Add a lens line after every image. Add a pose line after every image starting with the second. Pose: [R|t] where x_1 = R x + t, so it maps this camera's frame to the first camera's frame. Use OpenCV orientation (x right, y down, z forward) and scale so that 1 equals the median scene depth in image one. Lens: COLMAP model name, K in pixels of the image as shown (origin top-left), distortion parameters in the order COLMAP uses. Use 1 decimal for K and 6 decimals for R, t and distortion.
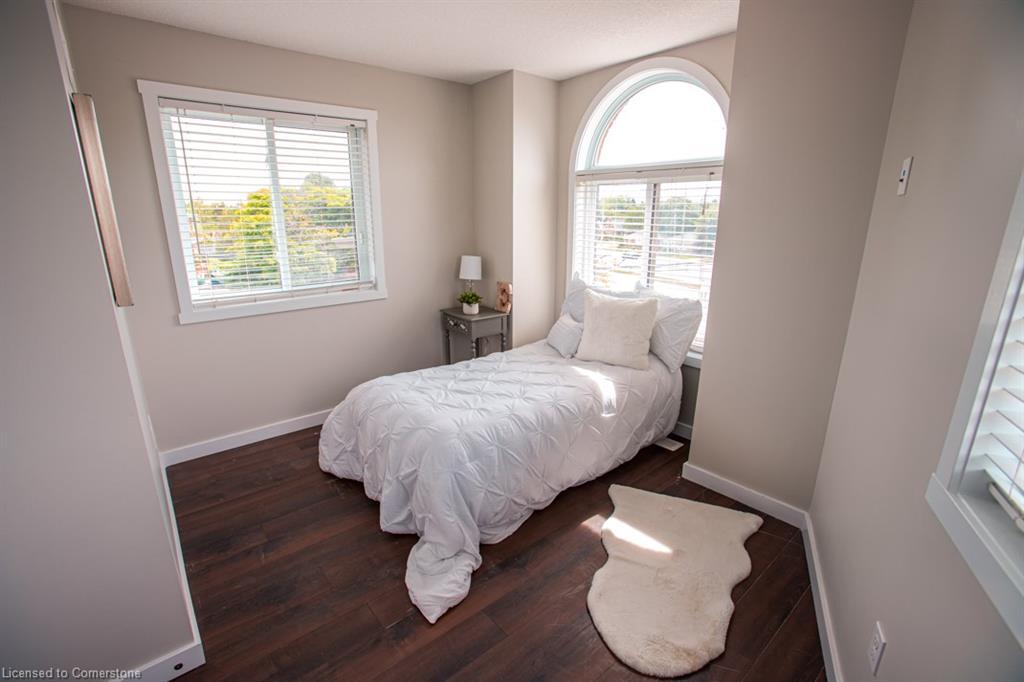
lens RADIAL K [[466.7, 0, 512.9], [0, 466.7, 342.1], [0, 0, 1]] dist [-0.059817, 0.021279]
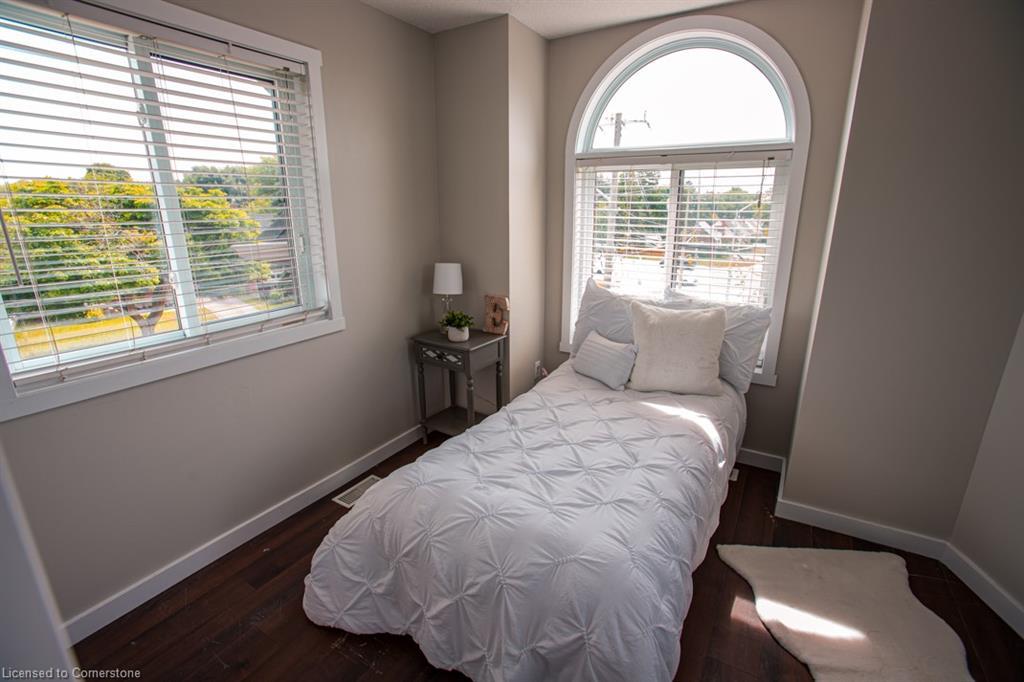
lens RADIAL K [[466.7, 0, 513.0], [0, 466.7, 343.7], [0, 0, 1]] dist [-0.059817, 0.021279]
pose [[0.947085, -0.093426, 0.307086, -0.291629], [0.089511, 0.995624, 0.026842, -0.082286], [-0.308250, 0.002065, 0.951303, 0.311914]]
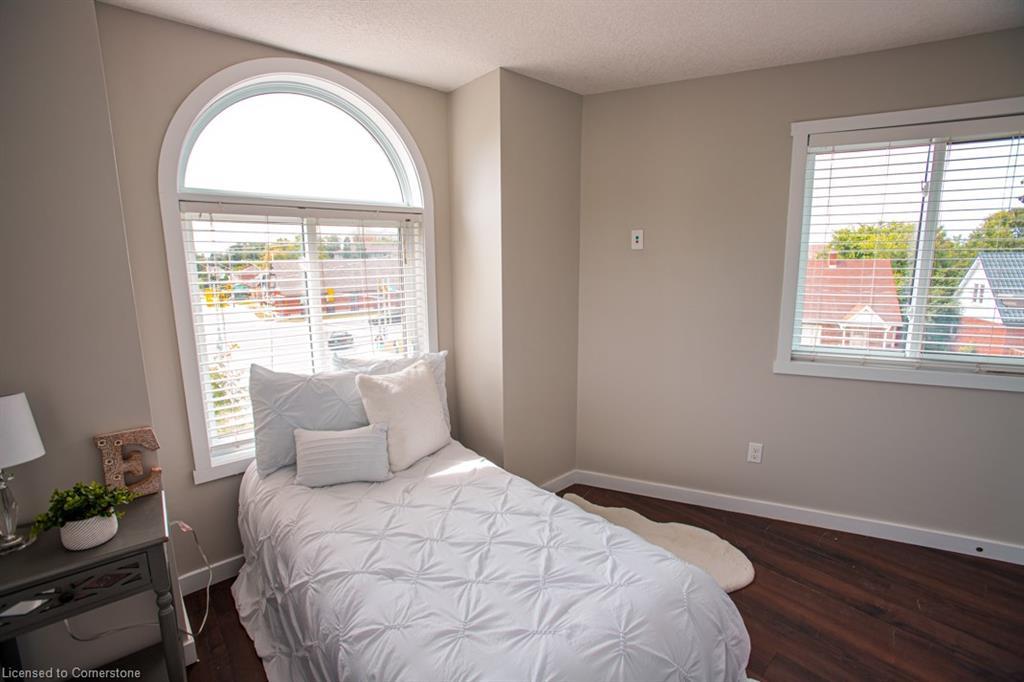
lens RADIAL K [[466.7, 0, 511.9], [0, 466.7, 344.1], [0, 0, 1]] dist [-0.059817, 0.021279]
pose [[-0.016240, -0.173596, 0.984683, -0.506772], [0.279166, 0.944862, 0.171180, -0.213049], [-0.960106, 0.277670, 0.033118, 0.766867]]
